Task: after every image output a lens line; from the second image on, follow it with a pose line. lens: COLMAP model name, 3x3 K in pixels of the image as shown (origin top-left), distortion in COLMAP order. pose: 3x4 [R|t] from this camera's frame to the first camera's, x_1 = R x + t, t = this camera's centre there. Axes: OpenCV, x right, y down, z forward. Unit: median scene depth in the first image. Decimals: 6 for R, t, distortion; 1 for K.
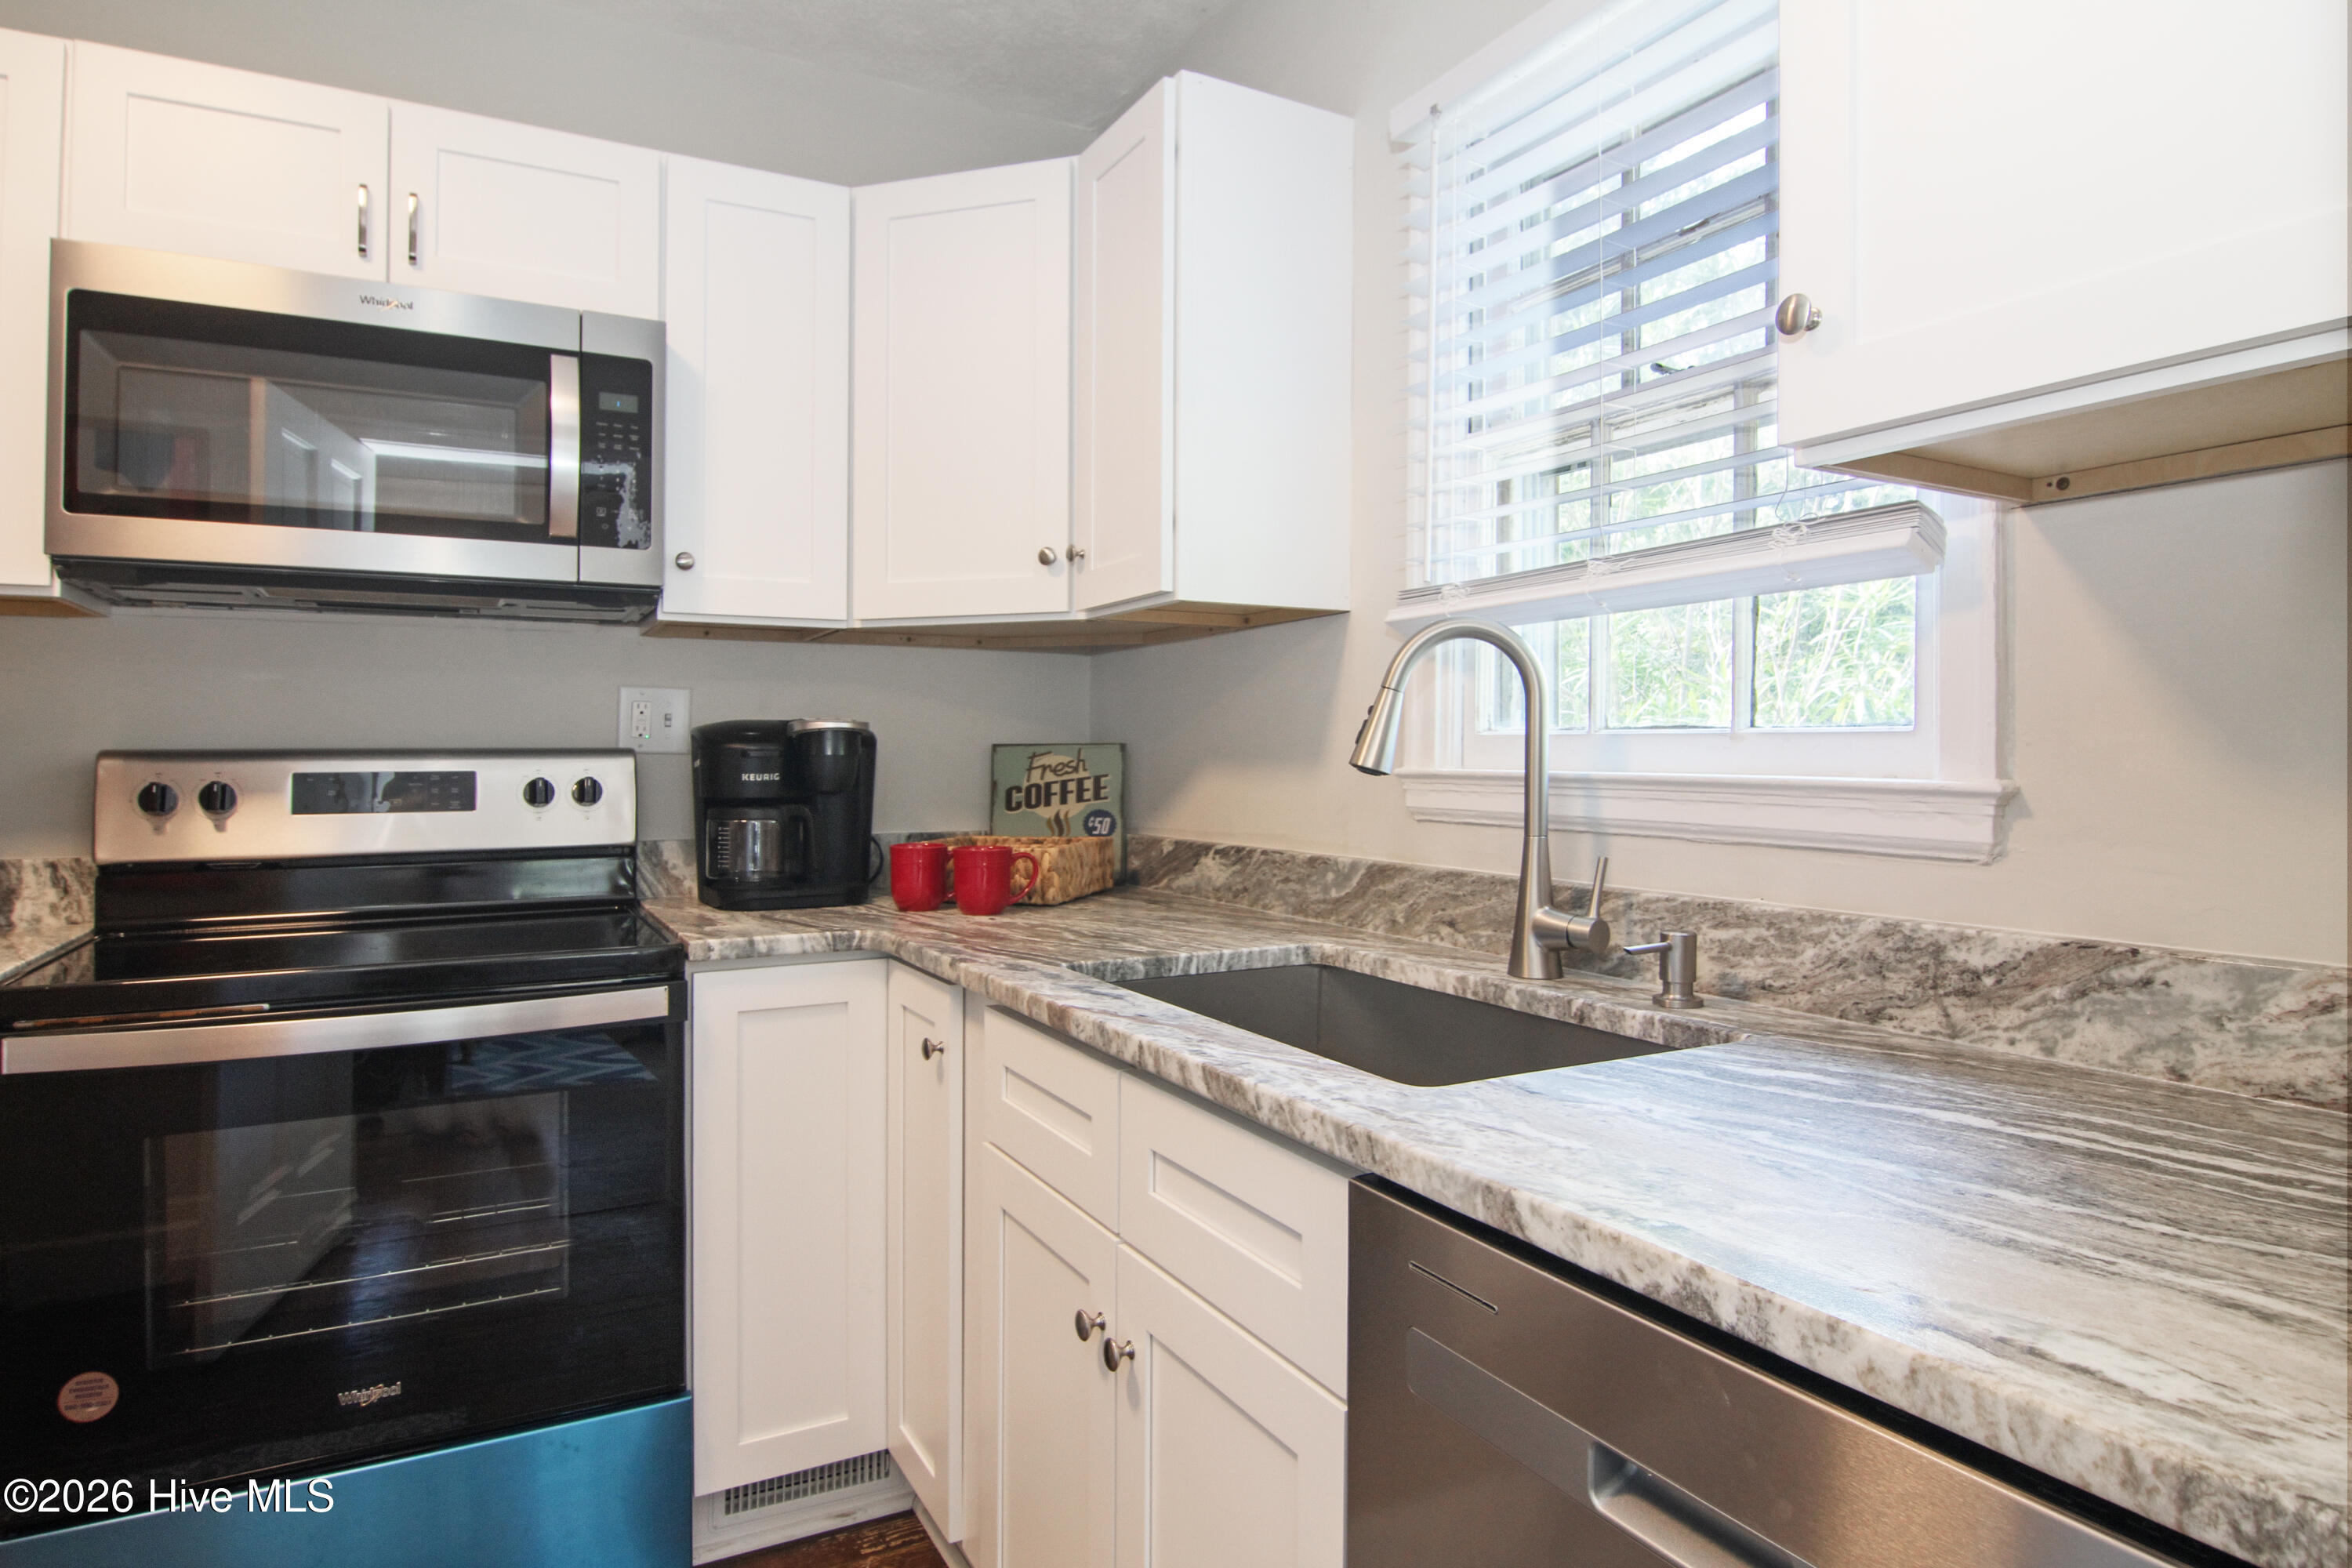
lens RADIAL K [[1382.8, 0, 1171.3], [0, 1382.8, 772.3], [0, 0, 1]] dist [-0.001555, -0.016372]
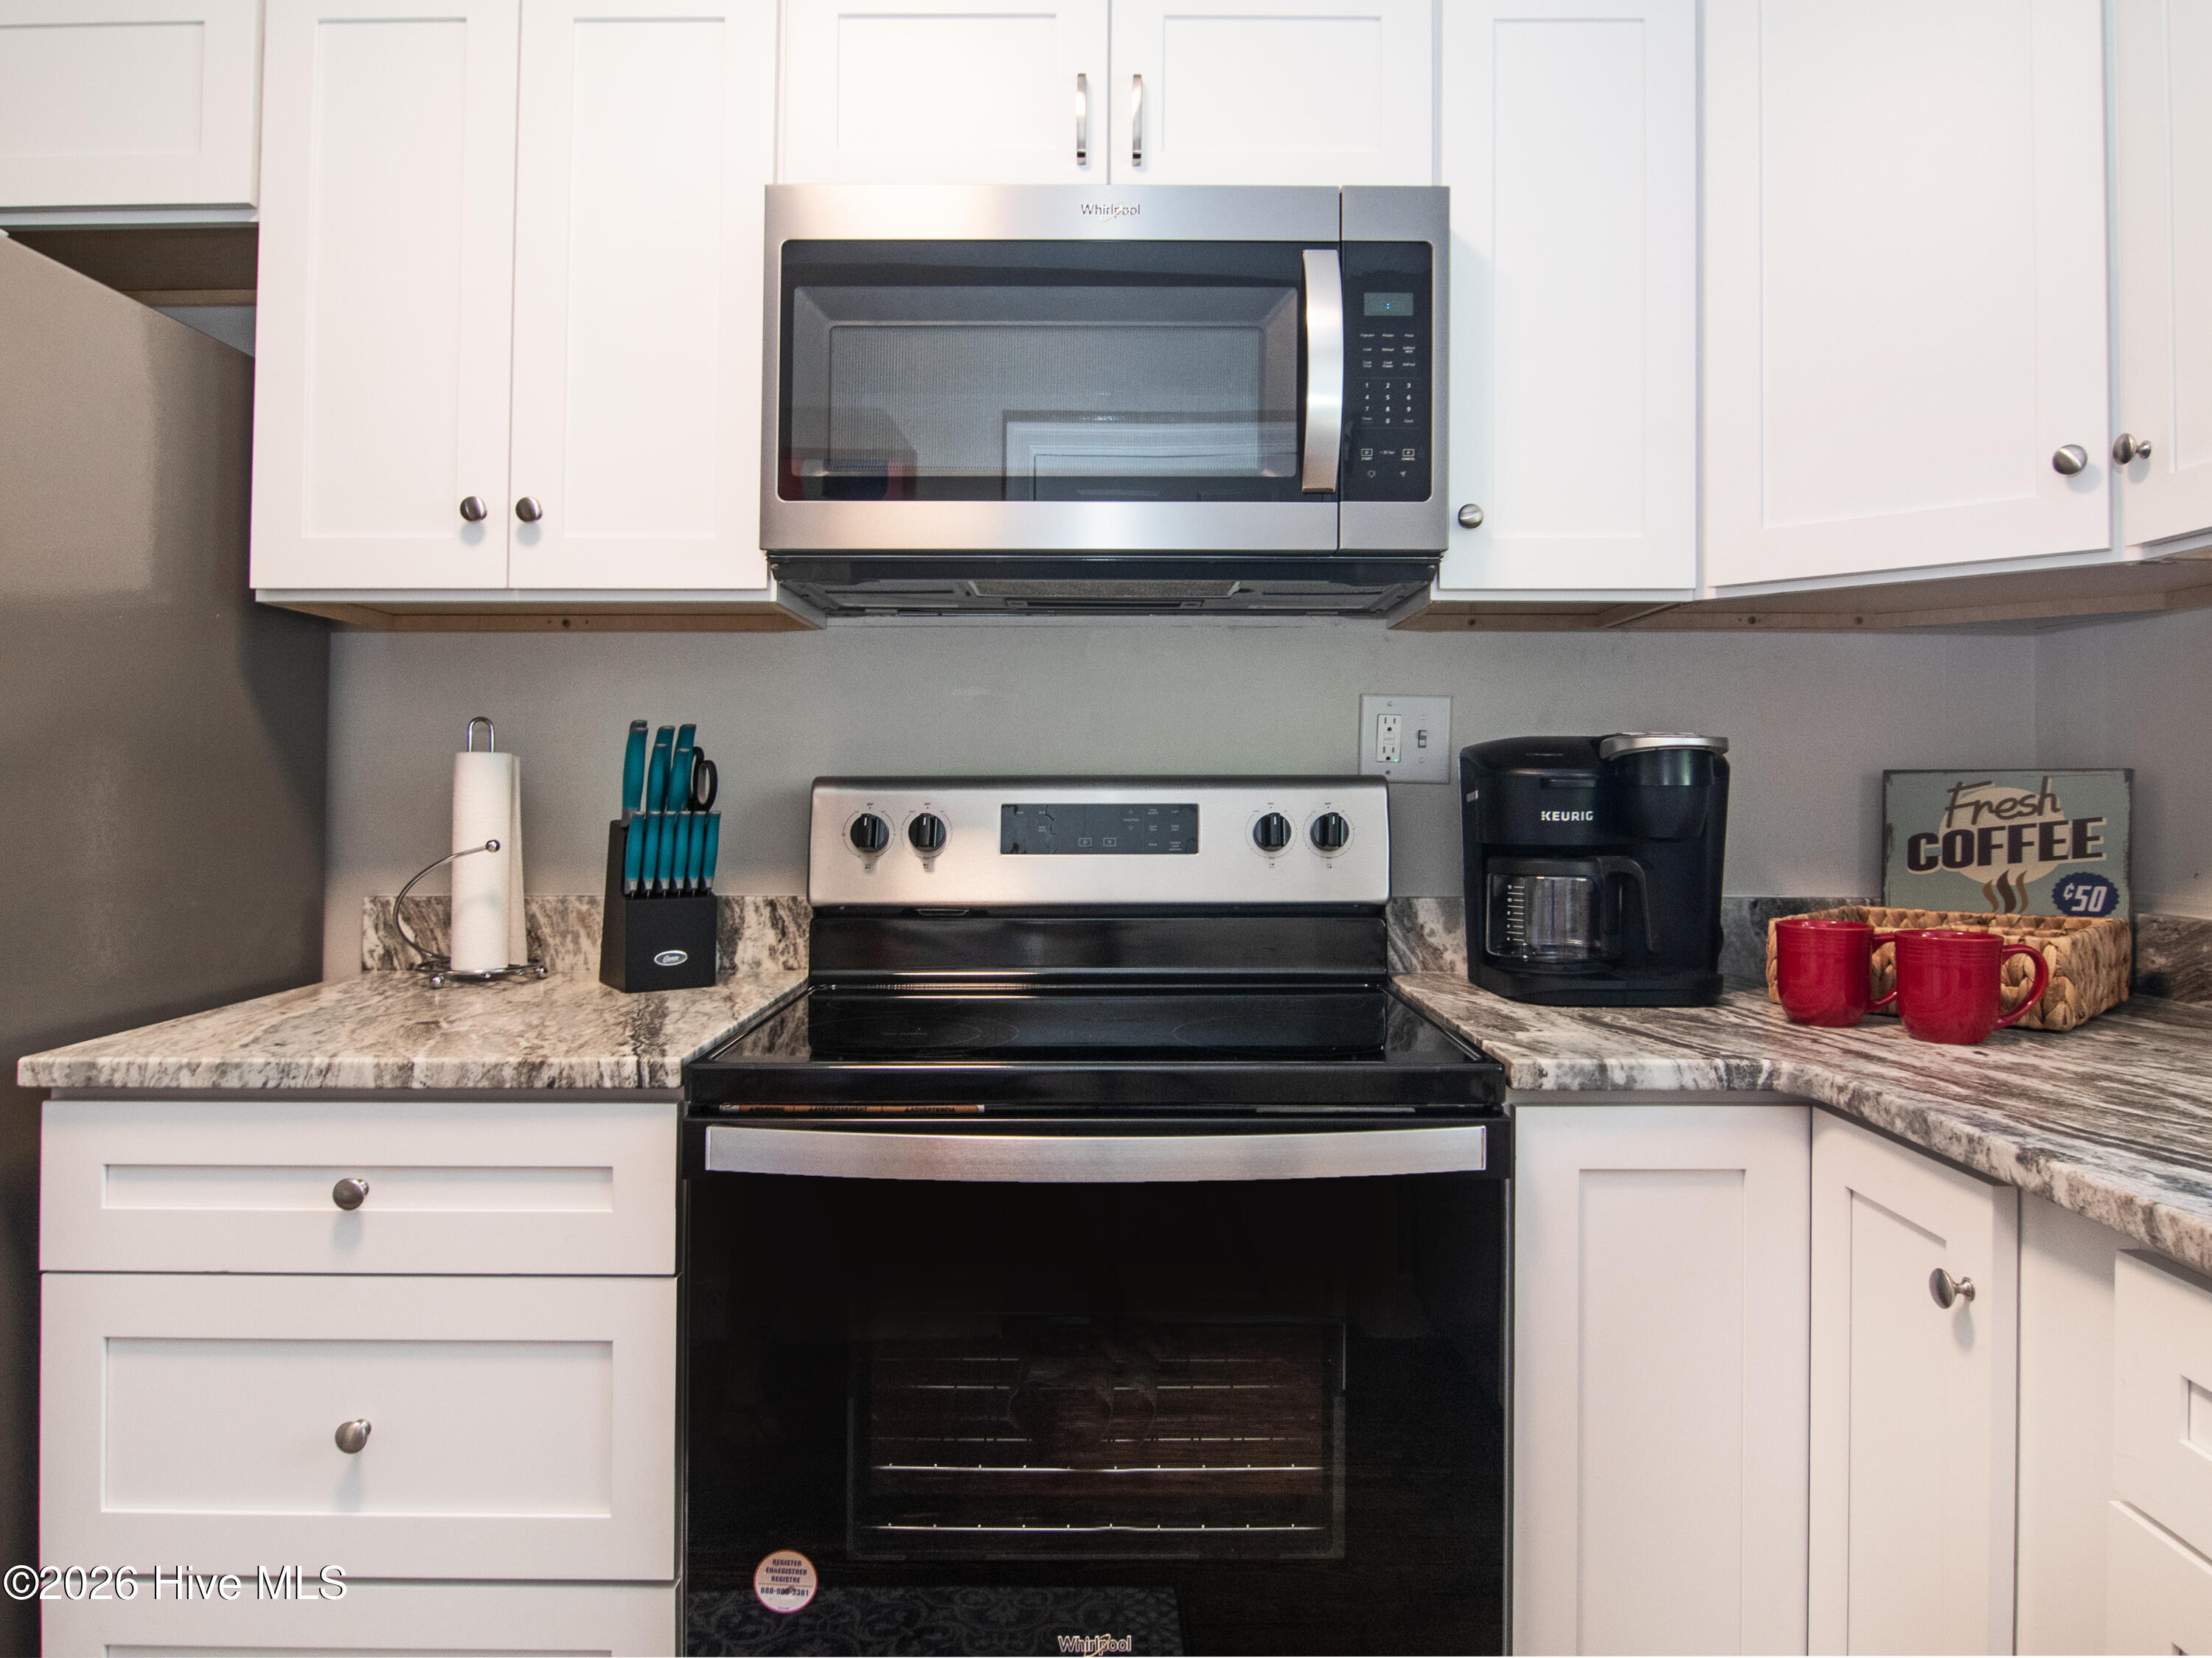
lens RADIAL K [[1491.4, 0, 1106.0], [0, 1491.4, 829.0], [0, 0, 1]] dist [-0.003666, -0.000648]
pose [[0.887012, 0.016661, -0.461445, -0.161166], [-0.009154, 0.999787, 0.018502, -0.002088], [0.461655, -0.012188, 0.886976, 0.222078]]
